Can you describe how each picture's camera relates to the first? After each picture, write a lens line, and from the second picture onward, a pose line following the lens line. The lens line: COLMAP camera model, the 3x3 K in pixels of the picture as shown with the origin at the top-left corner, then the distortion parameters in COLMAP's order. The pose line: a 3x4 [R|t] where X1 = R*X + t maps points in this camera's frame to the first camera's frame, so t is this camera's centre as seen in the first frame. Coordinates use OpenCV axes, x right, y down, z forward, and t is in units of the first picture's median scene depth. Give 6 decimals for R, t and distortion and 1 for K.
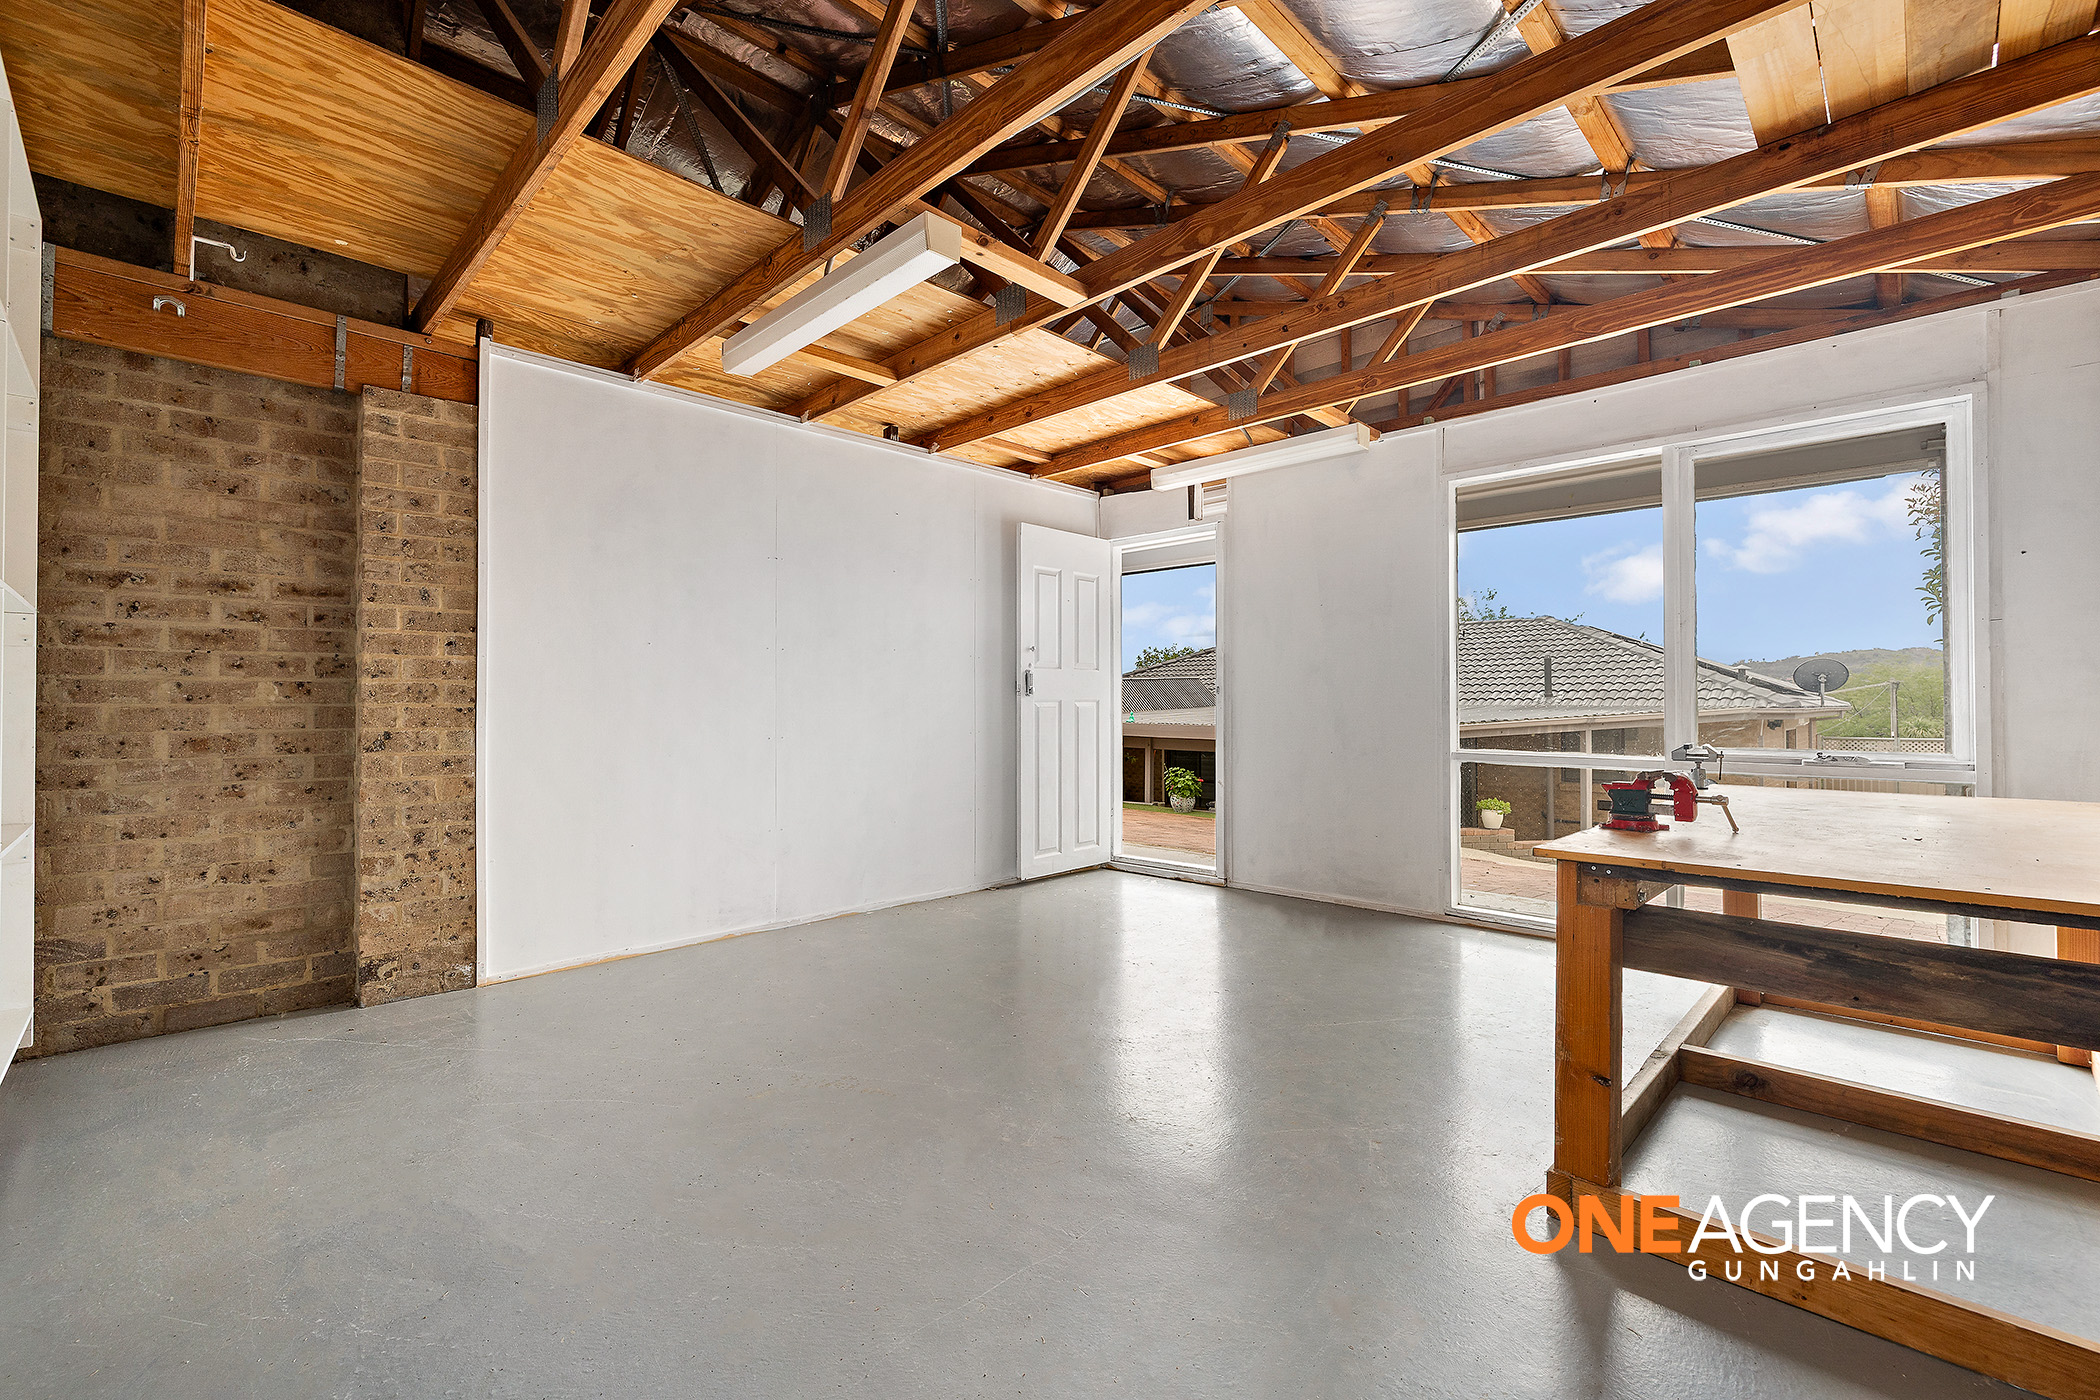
lens RADIAL K [[886.3, 0, 1047.0], [0, 886.3, 699.3], [0, 0, 1]] dist [-0.001629, -0.000050]
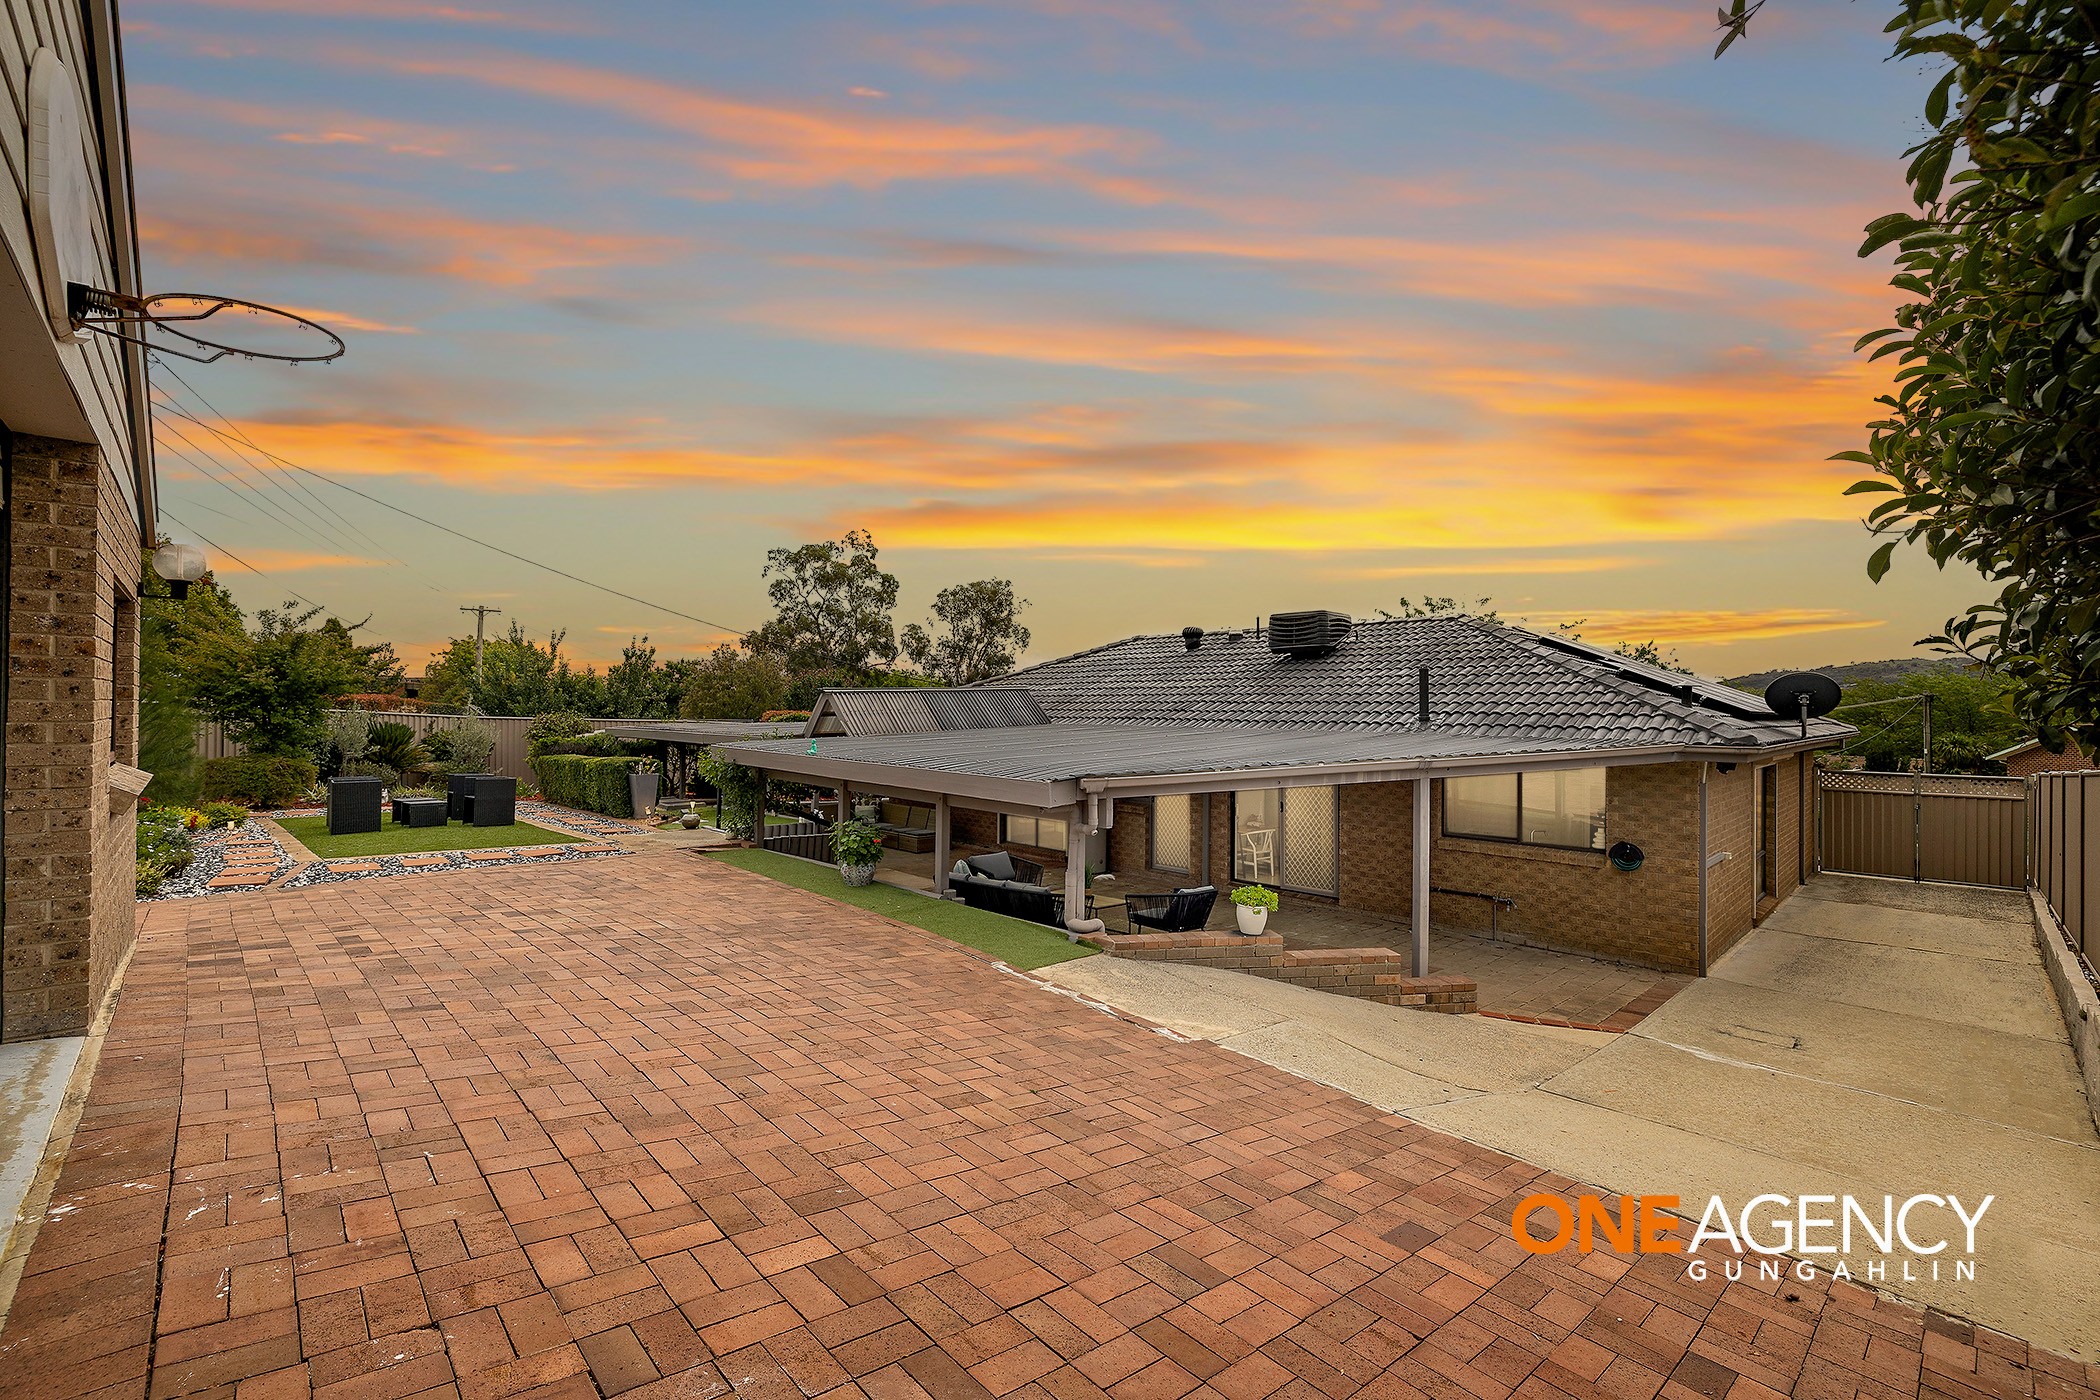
lens RADIAL K [[886.3, 0, 1048.4], [0, 886.3, 704.2], [0, 0, 1]] dist [-0.001629, -0.000050]
pose [[0.999716, 0.008331, -0.022323, 0.269639], [-0.008293, 0.999964, 0.001793, -0.015745], [0.022337, -0.001607, 0.999749, 0.256272]]
